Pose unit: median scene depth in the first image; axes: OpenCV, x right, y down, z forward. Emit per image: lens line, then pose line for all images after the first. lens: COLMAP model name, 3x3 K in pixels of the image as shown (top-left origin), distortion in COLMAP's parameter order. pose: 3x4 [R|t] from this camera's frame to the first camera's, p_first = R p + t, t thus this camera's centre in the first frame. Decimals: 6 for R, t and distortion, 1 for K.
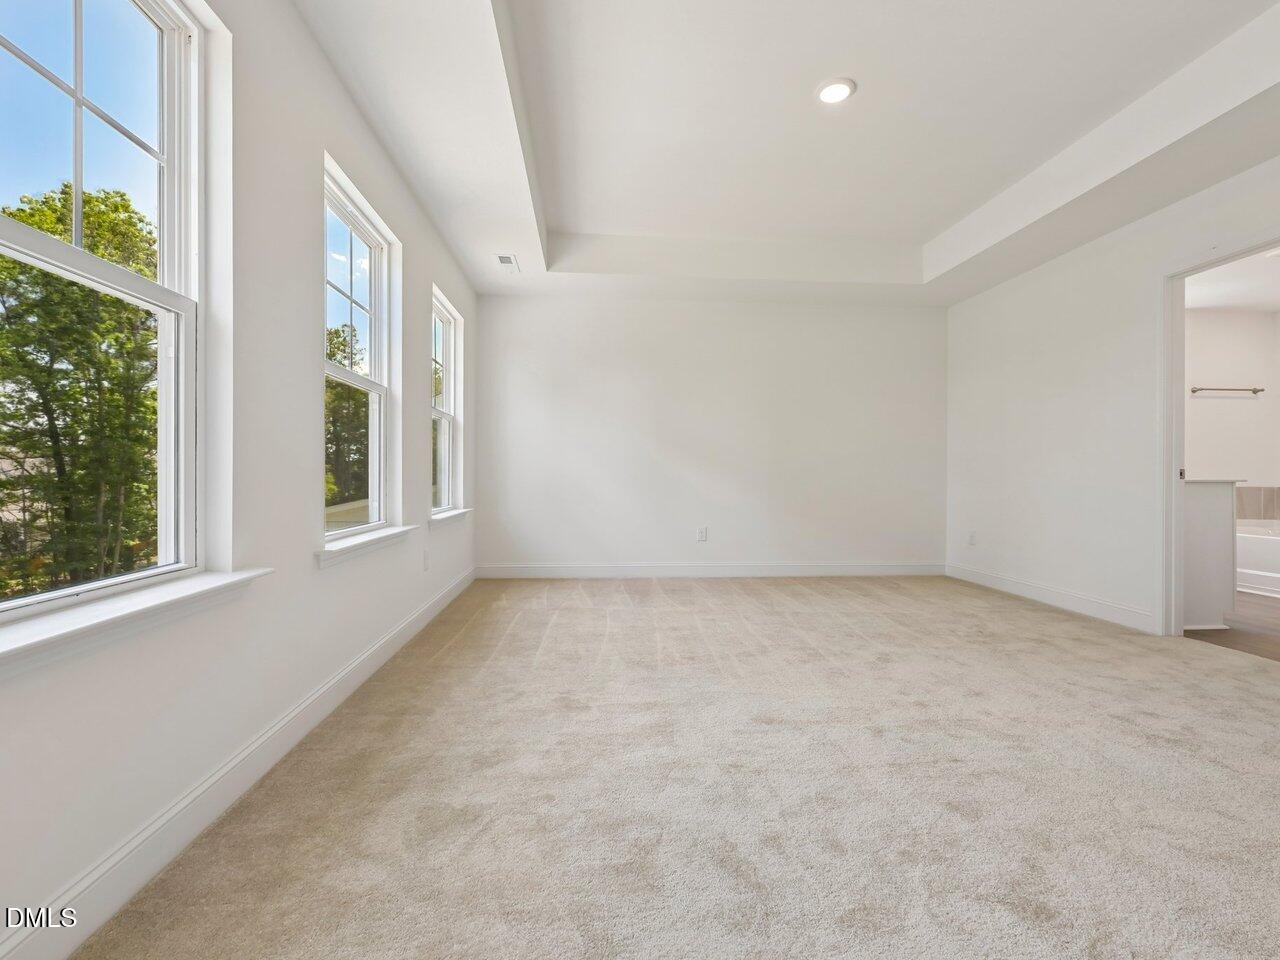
lens RADIAL K [[578.1, 0, 640.0], [0, 578.1, 480.0], [0, 0, 1]] dist [-0.003156, -0.000316]
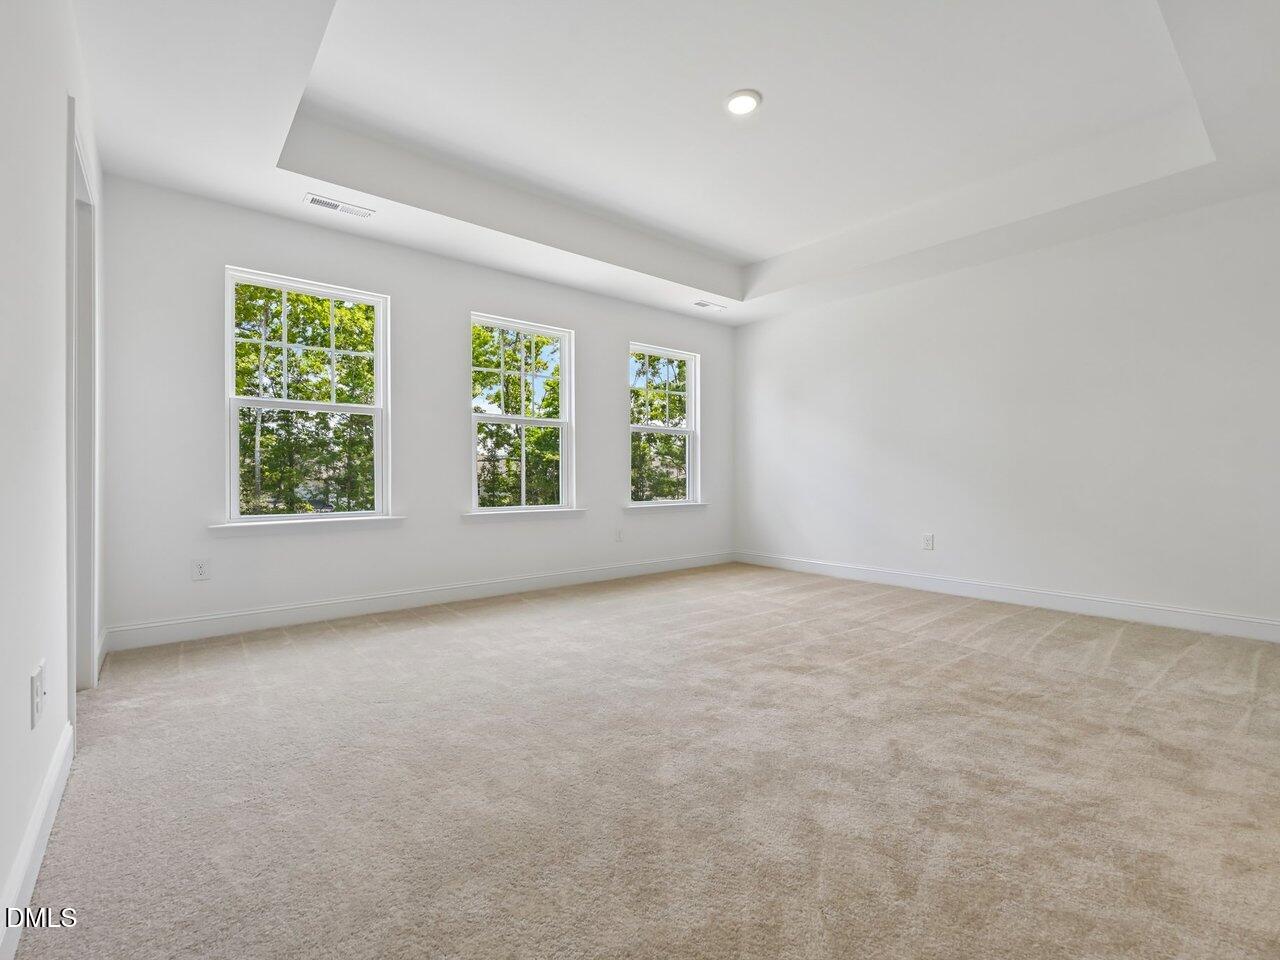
lens RADIAL K [[578.1, 0, 640.0], [0, 578.1, 480.0], [0, 0, 1]] dist [-0.003156, -0.000316]
pose [[0.582586, 0.001901, -0.812767, 0.945900], [-0.002263, 0.999997, 0.000717, -0.000085], [0.812766, 0.001421, 0.582588, 0.213355]]
